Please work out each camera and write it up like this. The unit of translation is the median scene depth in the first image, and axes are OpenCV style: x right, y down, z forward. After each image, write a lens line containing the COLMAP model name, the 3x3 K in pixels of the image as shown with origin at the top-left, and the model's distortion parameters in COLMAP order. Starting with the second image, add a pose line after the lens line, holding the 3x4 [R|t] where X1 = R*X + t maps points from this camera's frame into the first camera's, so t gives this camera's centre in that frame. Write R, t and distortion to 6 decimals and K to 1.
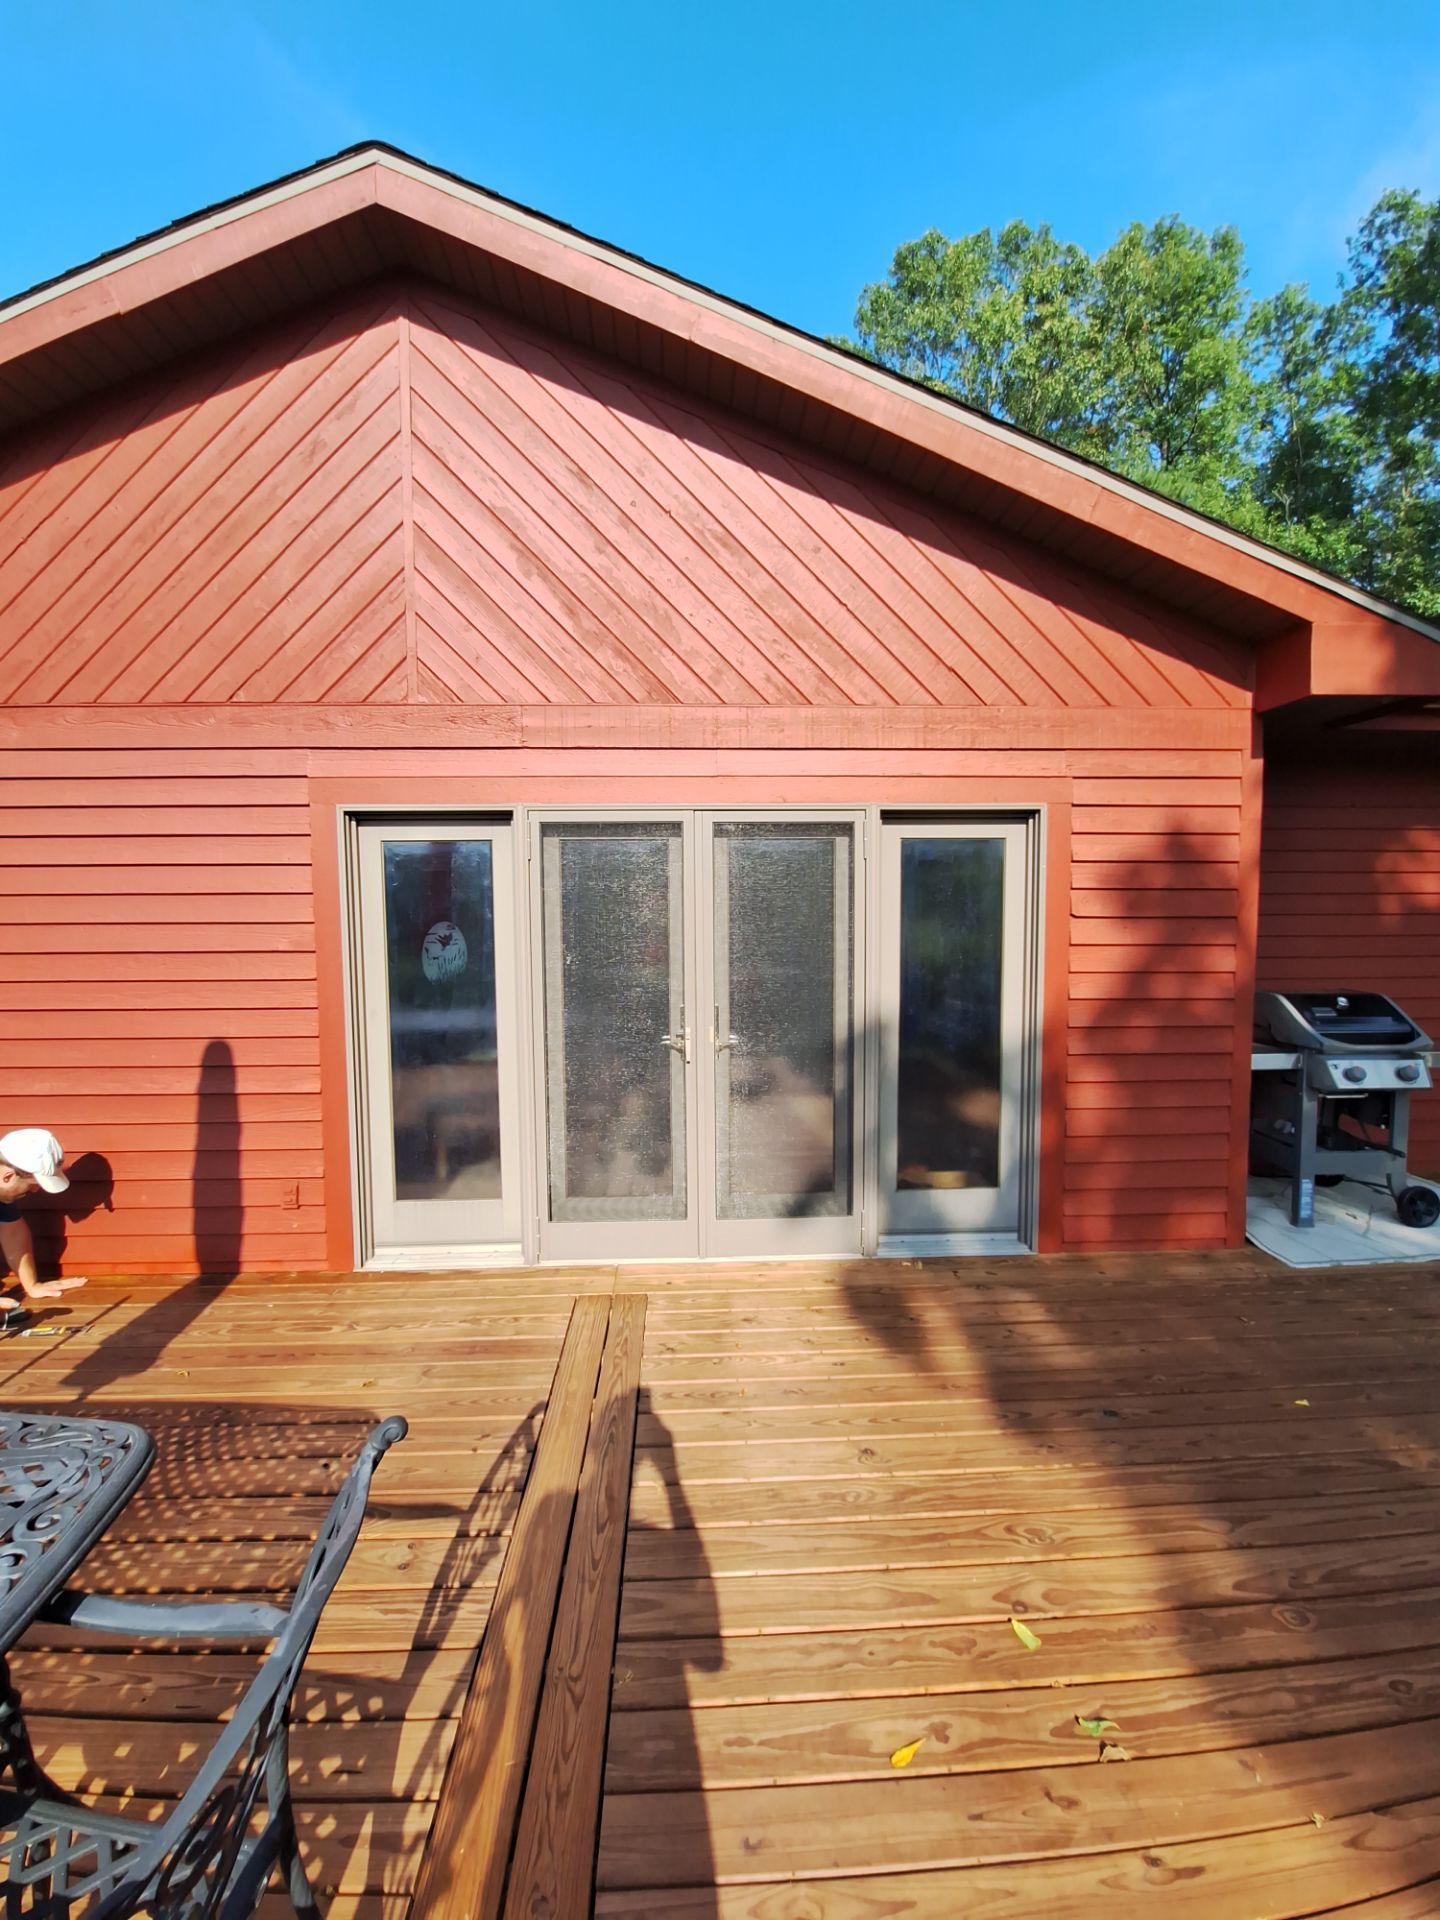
lens RADIAL K [[771.5, 0, 720.0], [0, 771.5, 960.0], [0, 0, 1]] dist [0.000278, -0.011639]
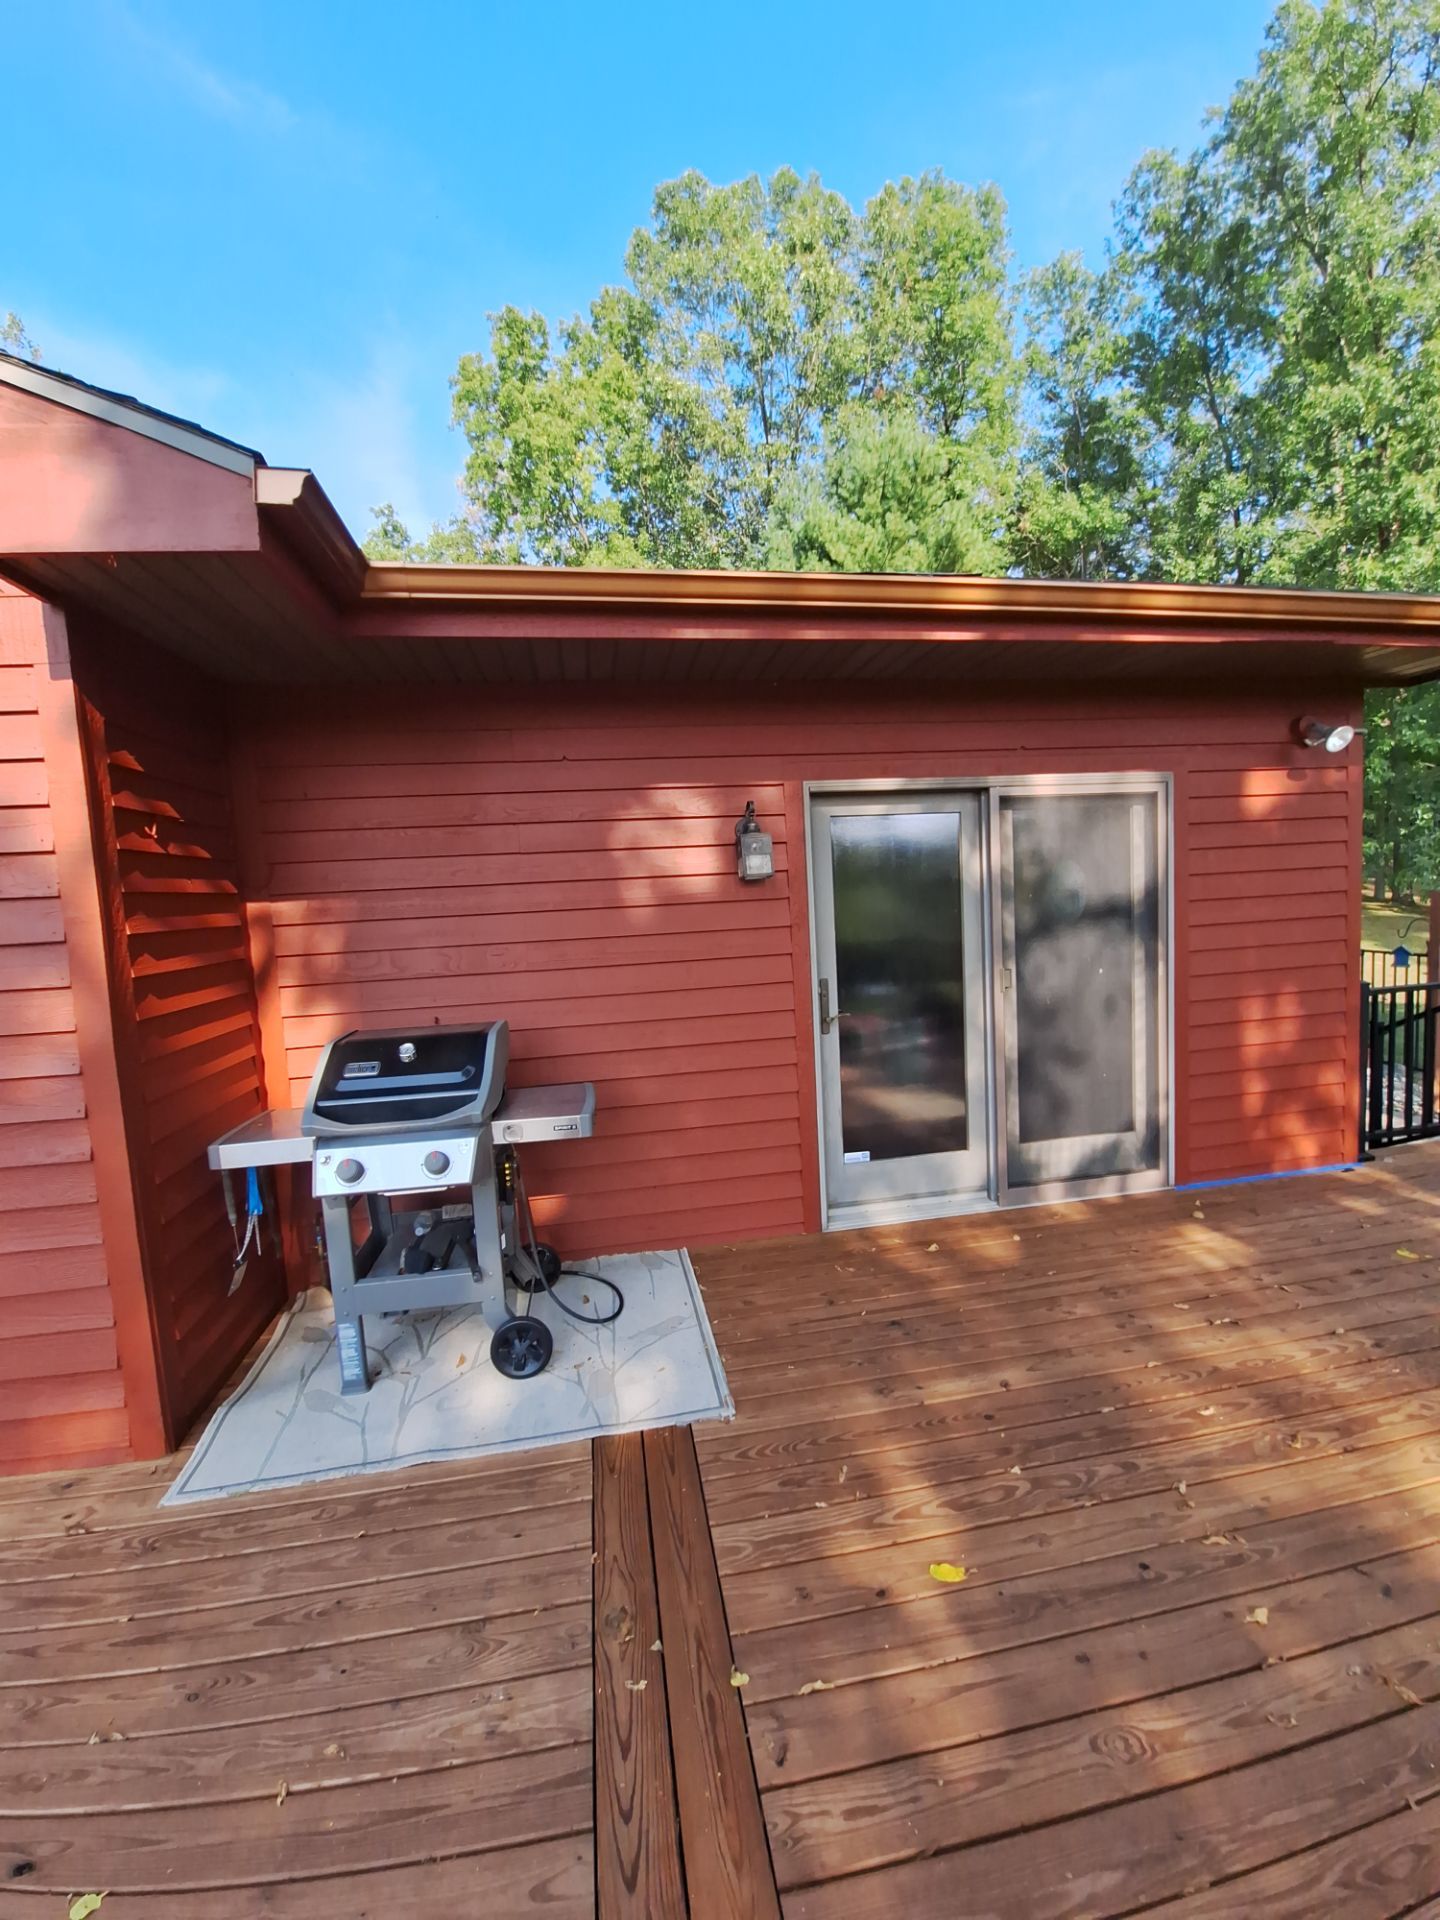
lens RADIAL K [[770.3, 0, 720.0], [0, 770.3, 960.0], [0, 0, 1]] dist [-0.020956, -0.000363]
pose [[0.991581, -0.050429, 0.119261, 0.151900], [0.047321, 0.998466, 0.028758, -0.004628], [-0.120528, -0.022872, 0.992446, 0.046594]]
